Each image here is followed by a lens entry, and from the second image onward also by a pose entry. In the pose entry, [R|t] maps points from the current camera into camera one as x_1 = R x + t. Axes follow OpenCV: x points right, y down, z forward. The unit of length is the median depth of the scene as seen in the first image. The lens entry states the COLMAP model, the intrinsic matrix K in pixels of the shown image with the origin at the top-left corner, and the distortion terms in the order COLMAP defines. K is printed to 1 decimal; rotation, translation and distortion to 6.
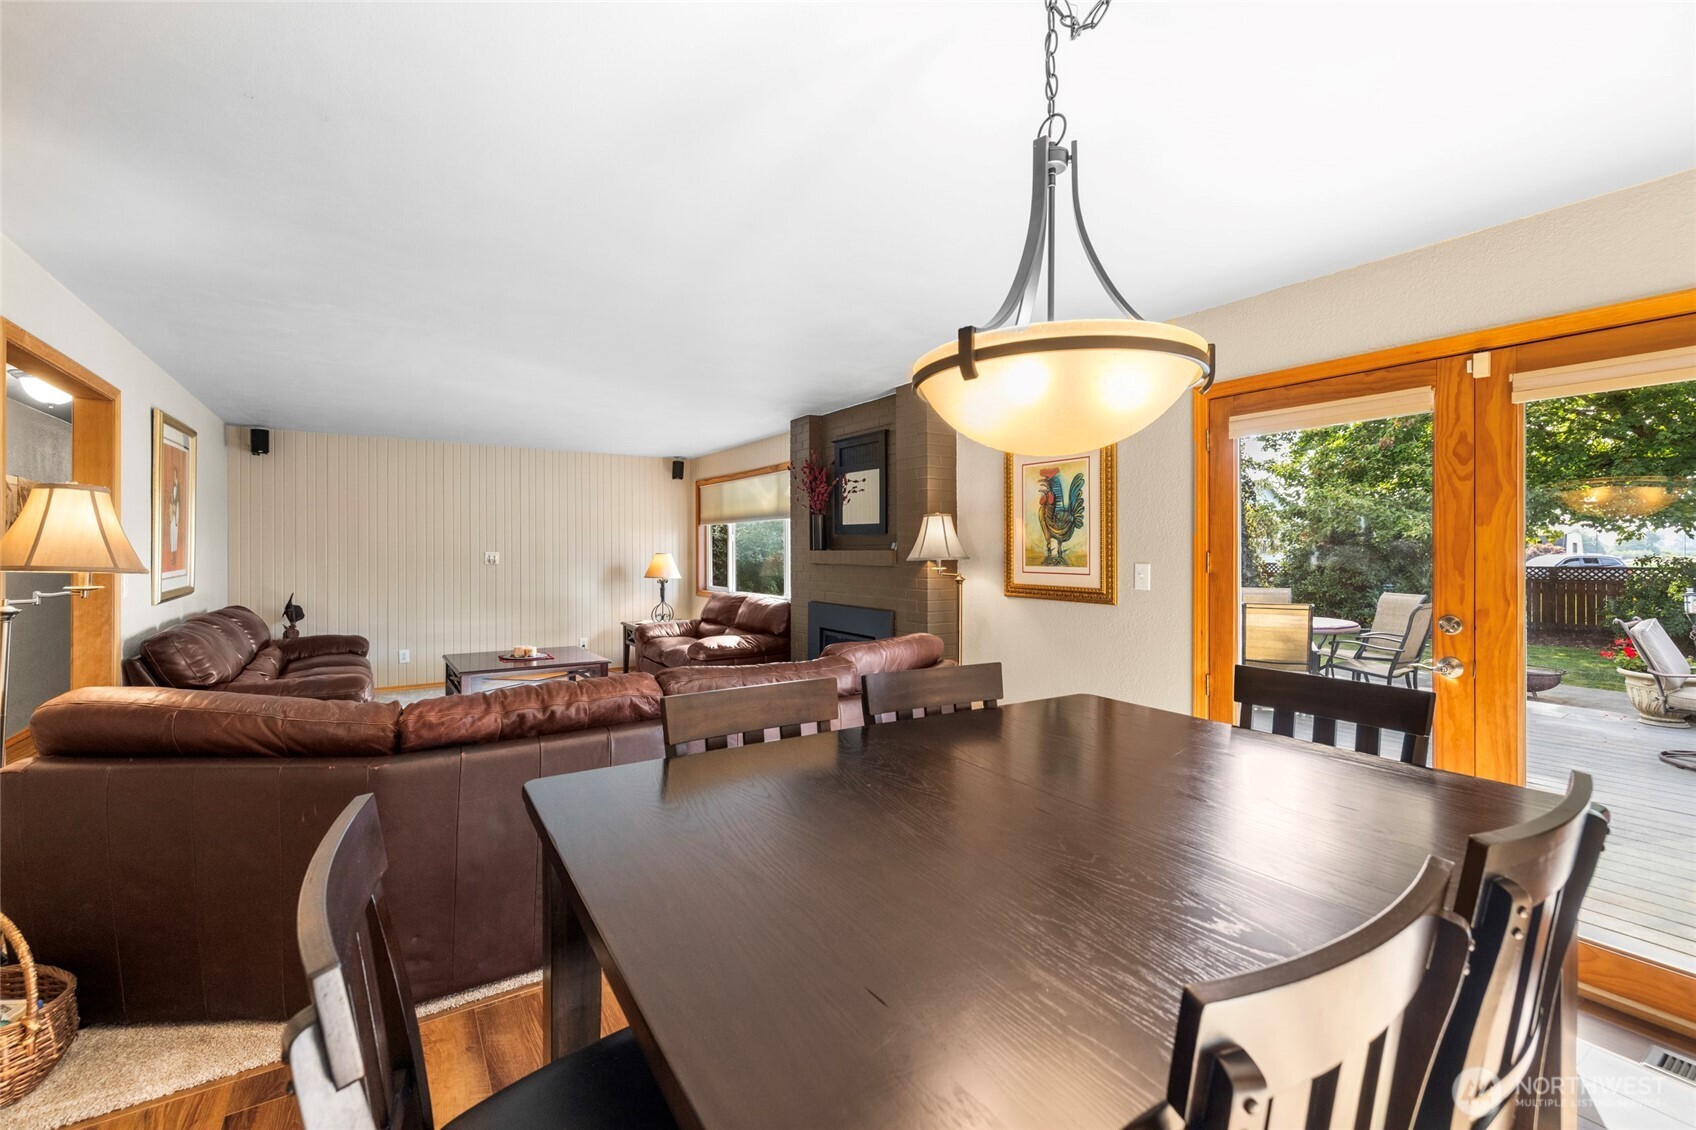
lens RADIAL K [[715.6, 0, 837.1], [0, 715.6, 555.2], [0, 0, 1]] dist [-0.000772, -0.000229]
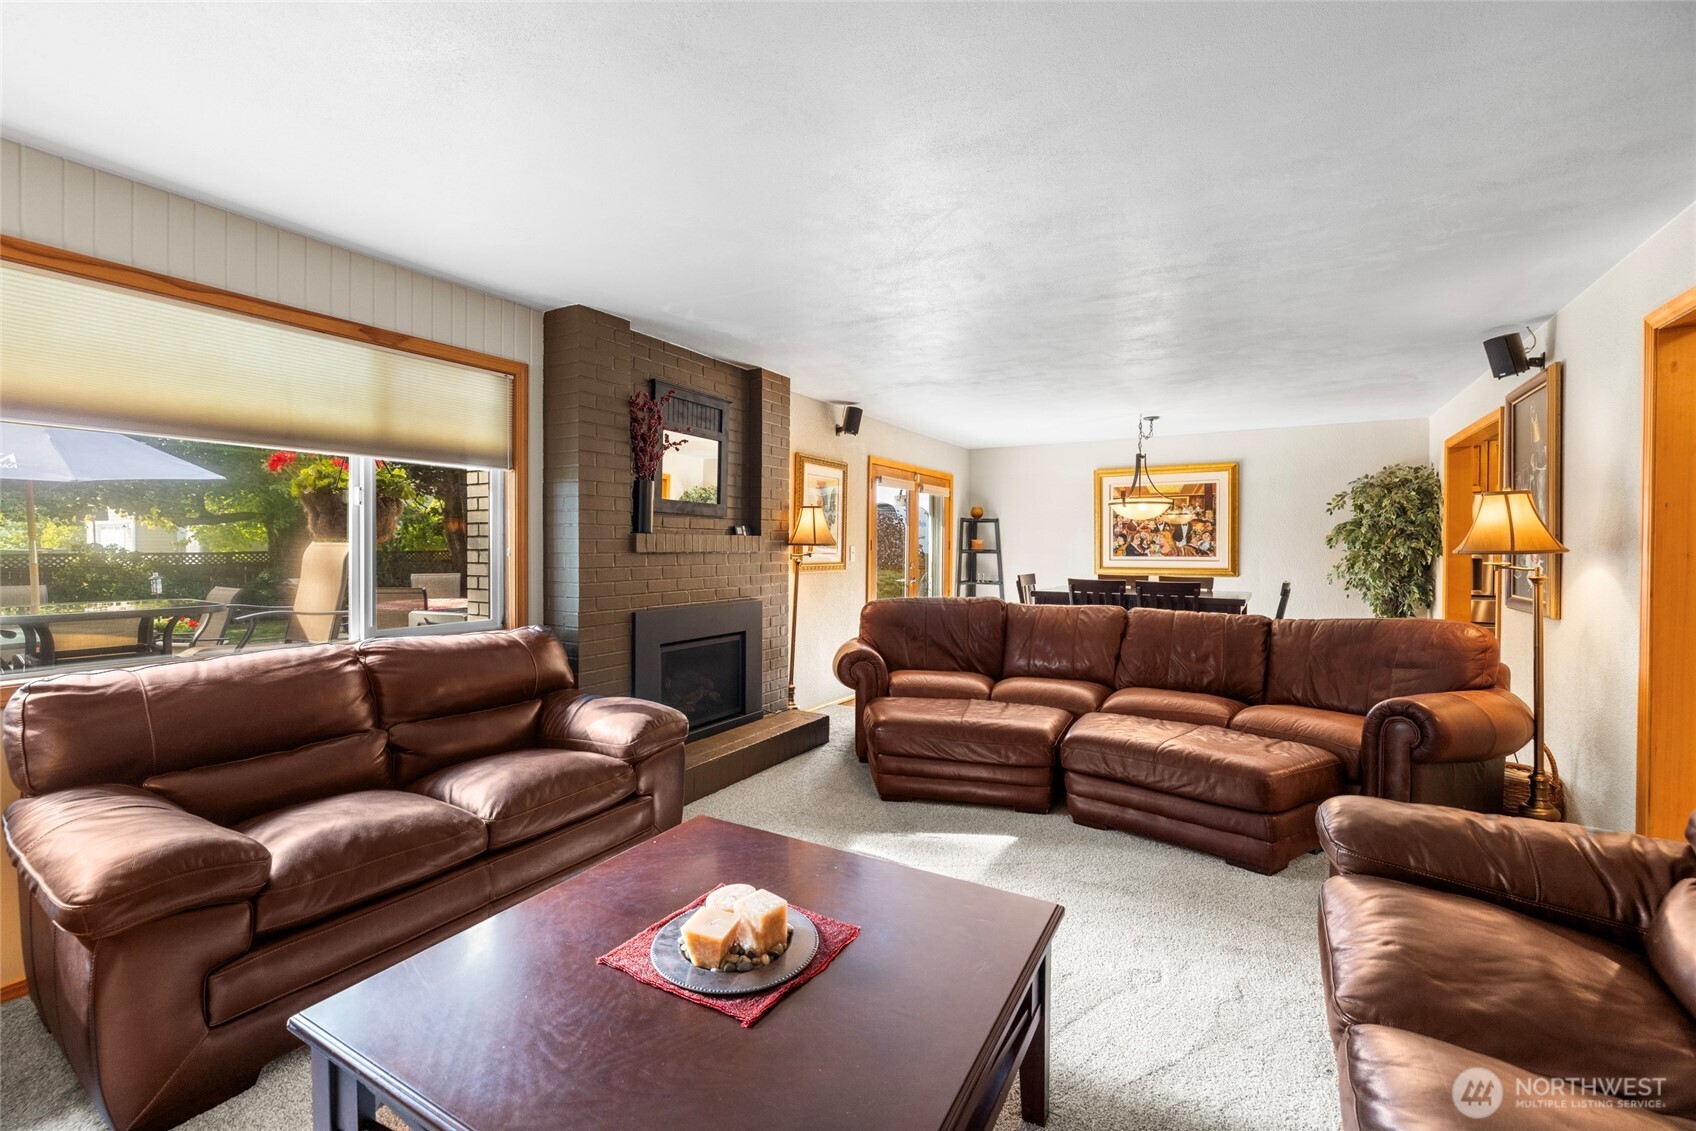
lens RADIAL K [[715.6, 0, 825.7], [0, 715.6, 559.1], [0, 0, 1]] dist [-0.000772, -0.000229]
pose [[-0.423397, -0.027183, 0.905536, -0.799561], [-0.005231, 0.999606, 0.027561, -0.002767], [-0.905929, 0.006932, -0.423373, 1.274975]]
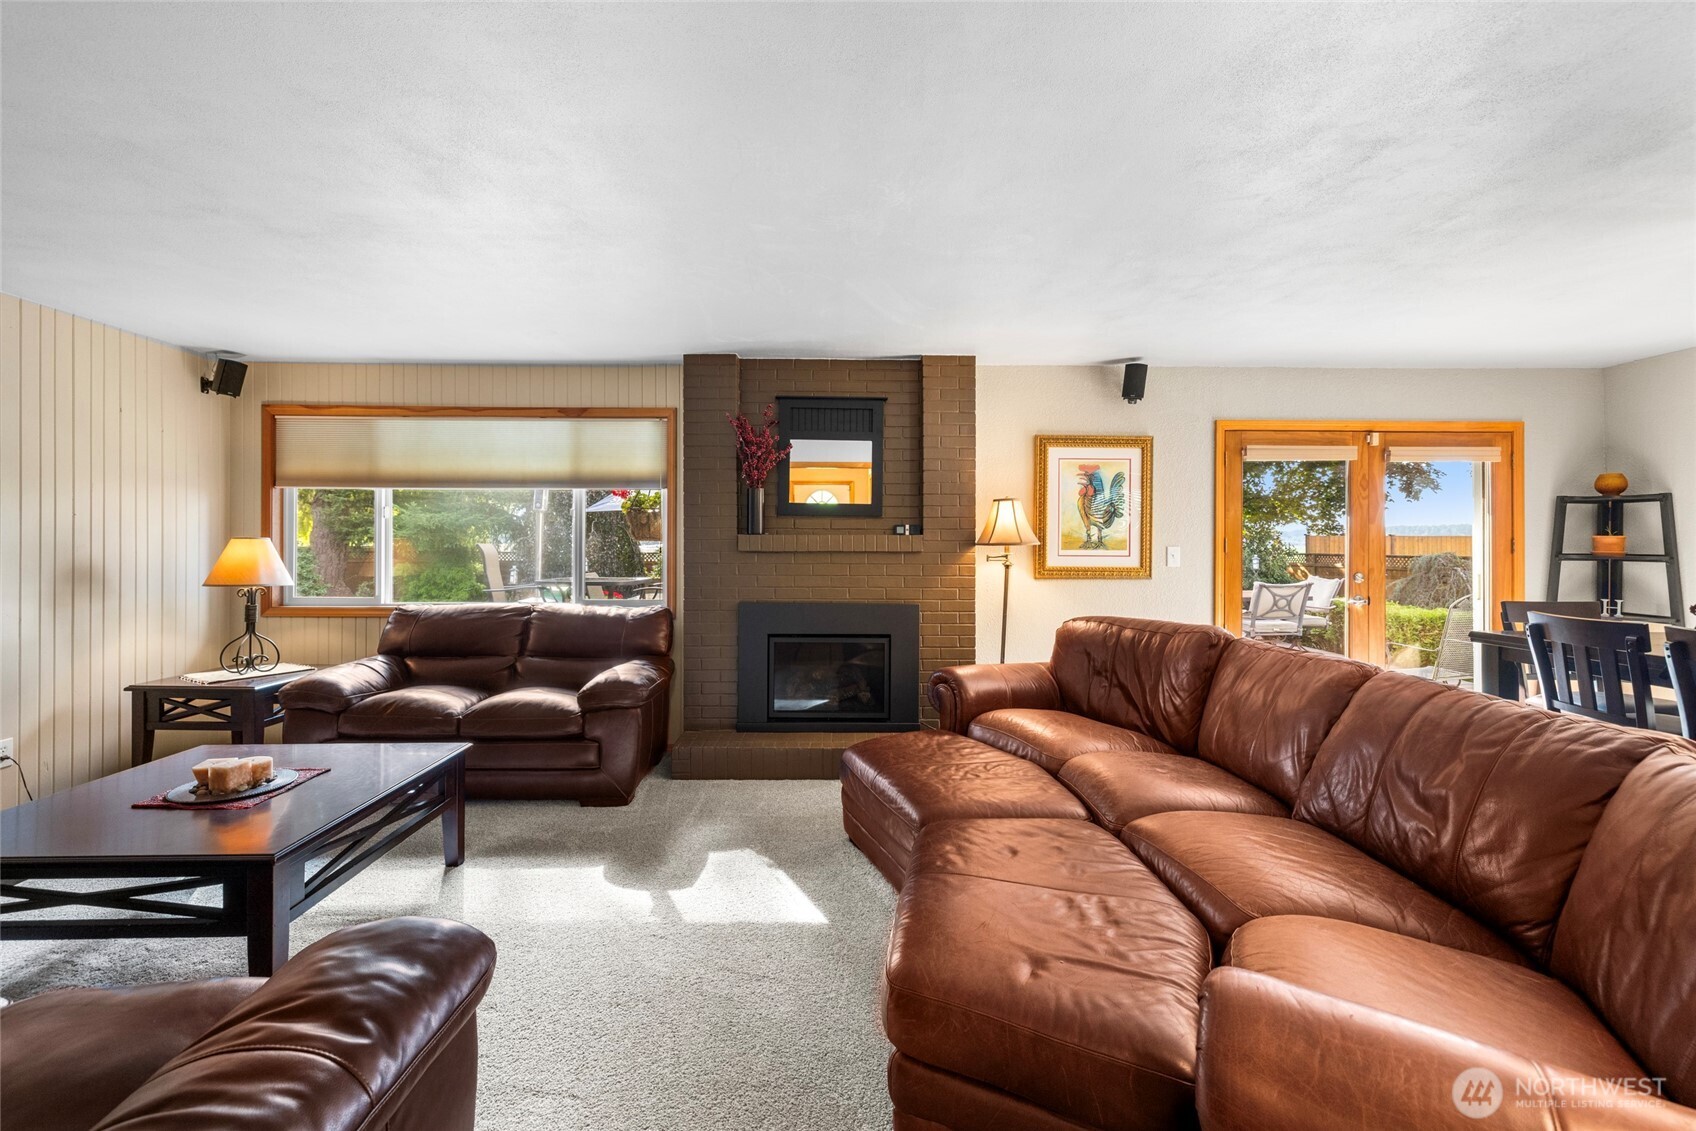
lens RADIAL K [[715.6, 0, 843.7], [0, 715.6, 547.7], [0, 0, 1]] dist [-0.000772, -0.000229]
pose [[0.530037, -0.000239, 0.847974, -0.707129], [0.003021, 0.999994, -0.001607, 0.009888], [-0.847969, 0.003413, 0.530035, 0.579920]]
